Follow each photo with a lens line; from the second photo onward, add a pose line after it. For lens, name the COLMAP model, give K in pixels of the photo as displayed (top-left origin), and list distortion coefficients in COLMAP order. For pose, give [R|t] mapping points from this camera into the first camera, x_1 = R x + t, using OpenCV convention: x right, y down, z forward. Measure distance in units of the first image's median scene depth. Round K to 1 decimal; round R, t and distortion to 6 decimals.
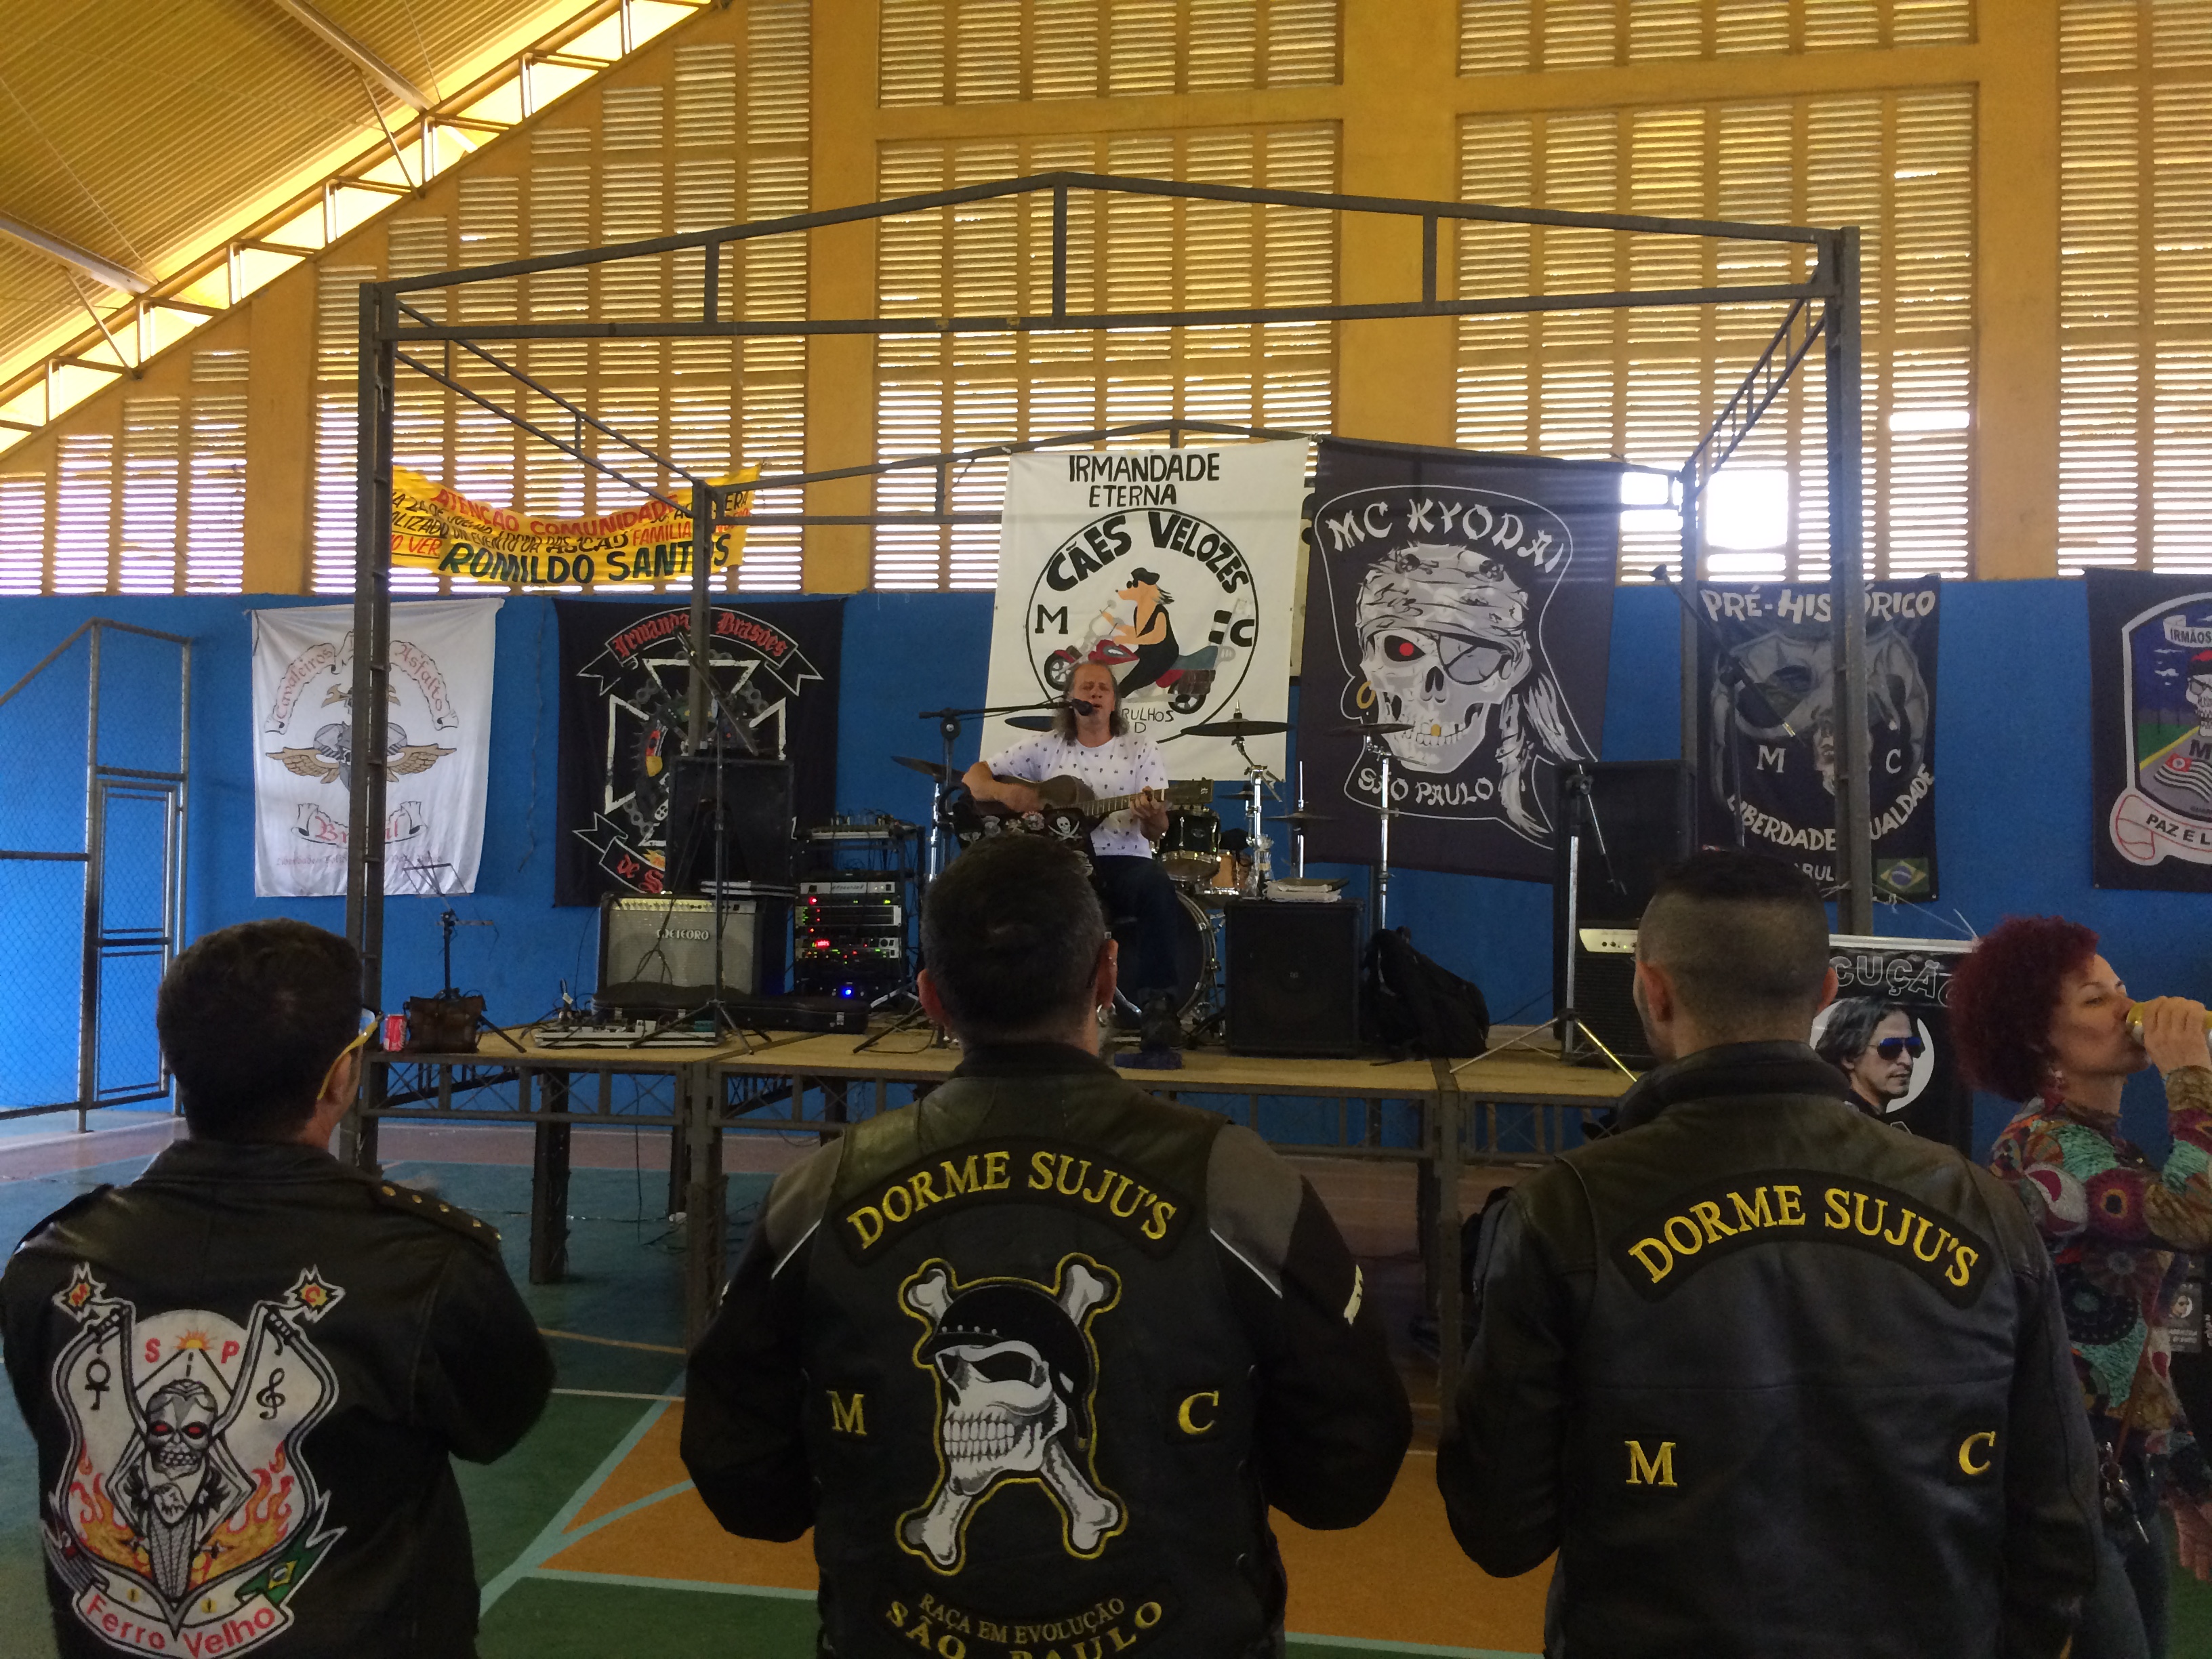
lens RADIAL K [[1889.9, 0, 1096.5], [0, 1889.9, 827.9], [0, 0, 1]] dist [0.065620, -0.087374]
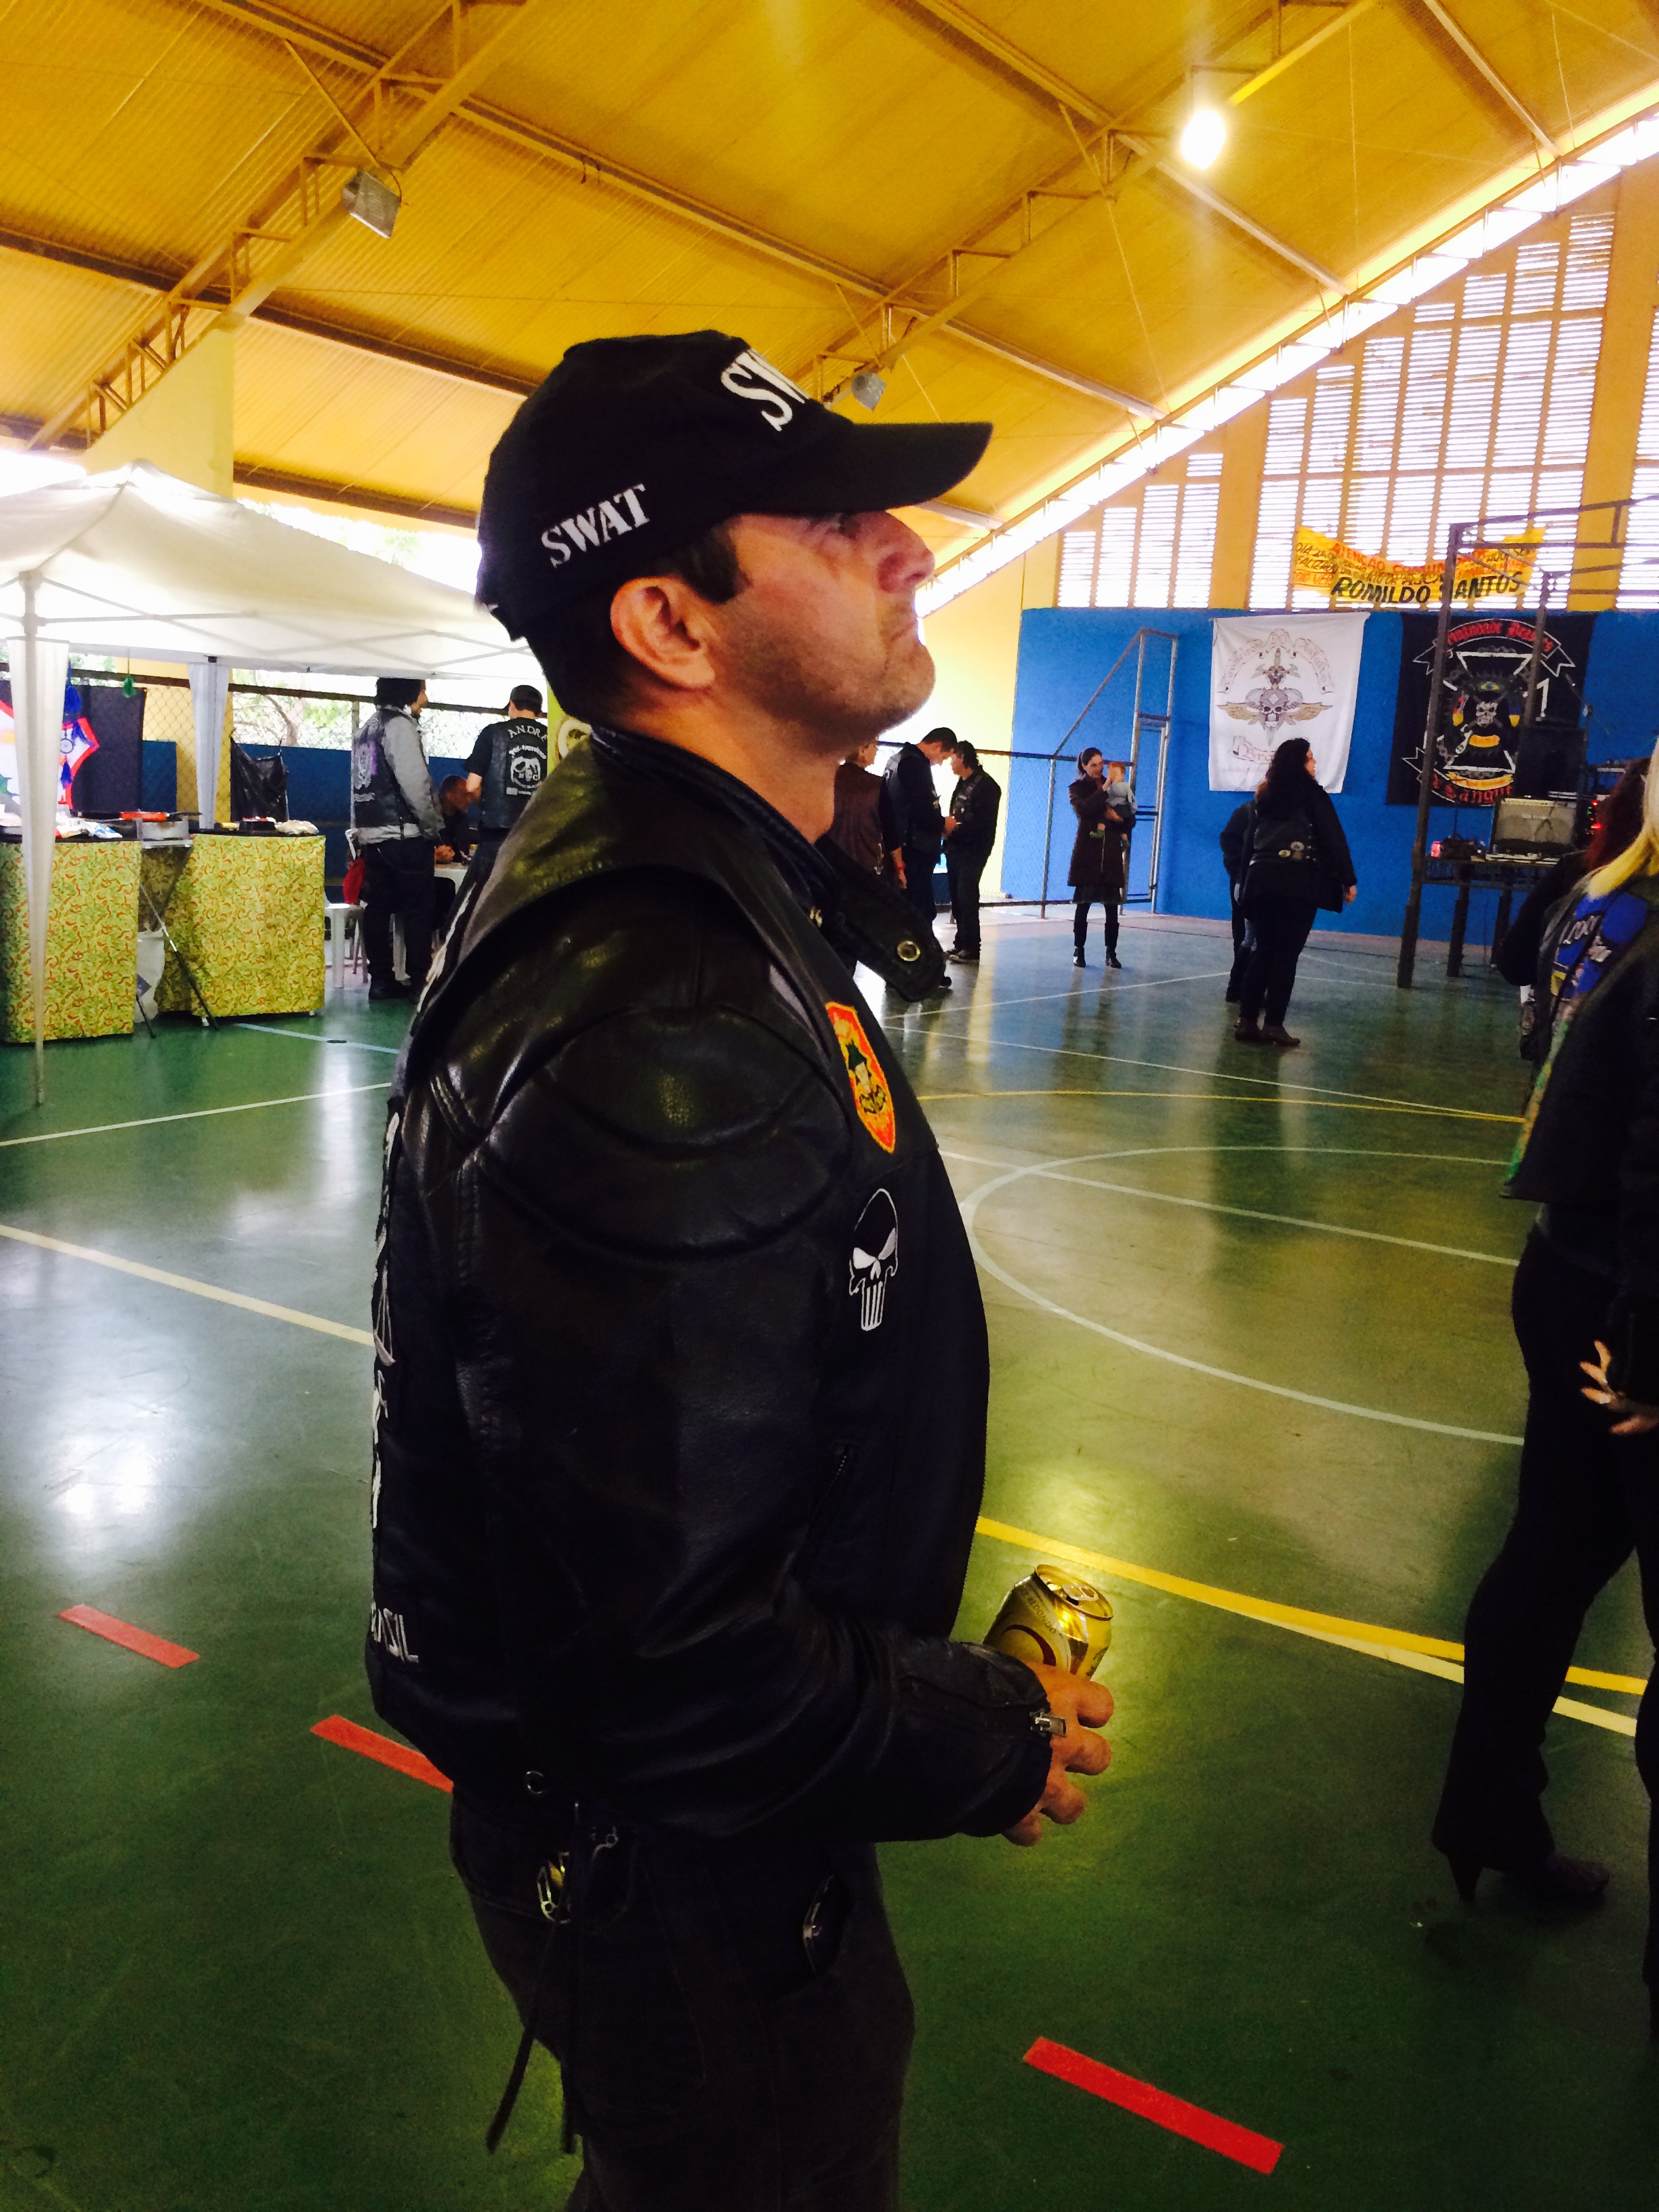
lens RADIAL K [[1889.9, 0, 839.6], [0, 1889.9, 1108.9], [0, 0, 1]] dist [0.065620, -0.087374]
pose [[0.907473, 0.110268, -0.405382, -0.018306], [-0.029807, 0.979407, 0.199683, -0.021633], [0.419052, -0.169123, 0.892072, -1.053629]]
